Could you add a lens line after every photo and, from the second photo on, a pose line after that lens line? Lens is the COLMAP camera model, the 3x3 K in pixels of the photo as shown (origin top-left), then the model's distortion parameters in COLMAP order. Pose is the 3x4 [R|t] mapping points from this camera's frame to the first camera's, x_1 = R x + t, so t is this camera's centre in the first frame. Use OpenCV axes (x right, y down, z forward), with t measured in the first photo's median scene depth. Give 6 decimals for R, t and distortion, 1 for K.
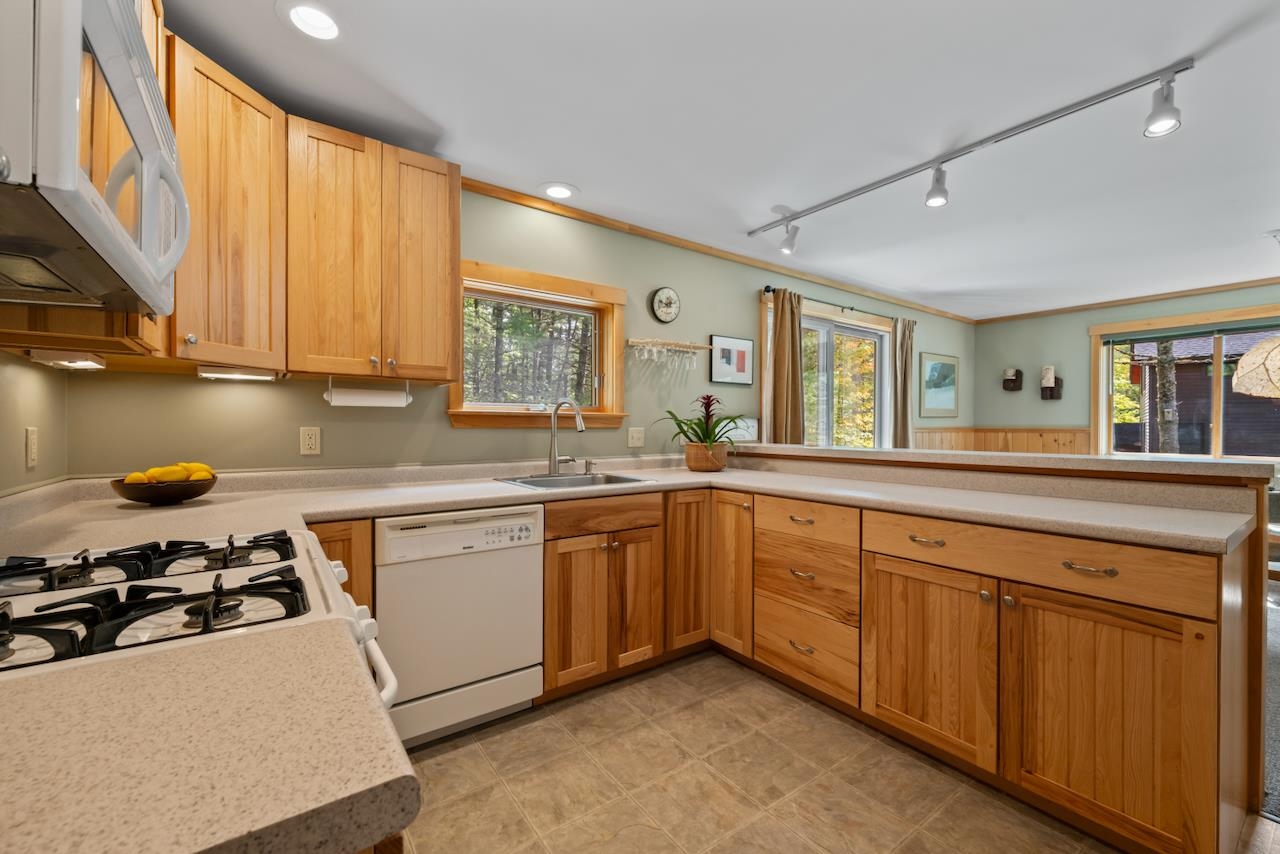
lens RADIAL K [[522.0, 0, 644.0], [0, 522.0, 429.2], [0, 0, 1]] dist [-0.000834, -0.000156]
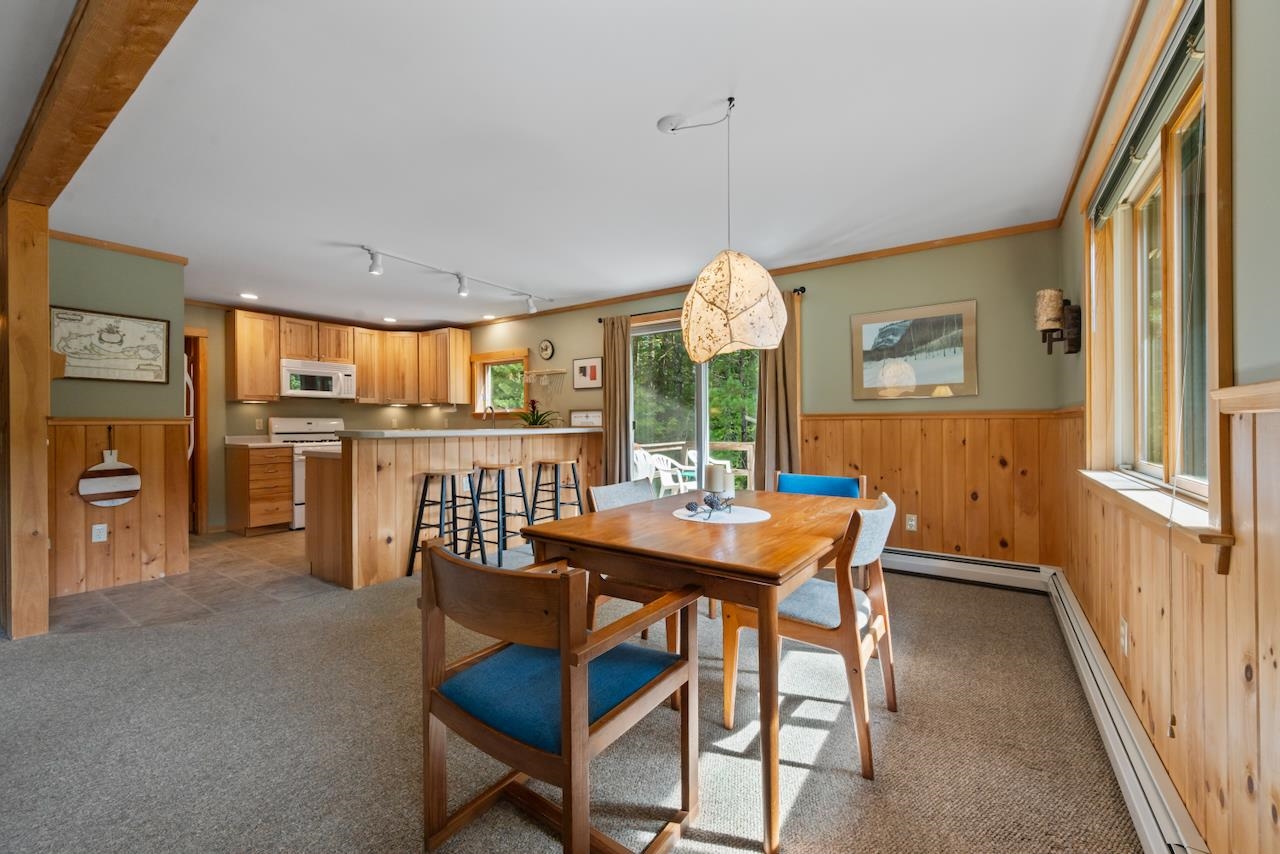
lens RADIAL K [[509.9, 0, 646.7], [0, 509.9, 422.3], [0, 0, 1]] dist [-0.000967, 0.000044]
pose [[0.339697, -0.006160, -0.940515, 2.569069], [0.000340, 0.999979, -0.006427, 0.032790], [0.940535, 0.001863, 0.339692, 1.039986]]
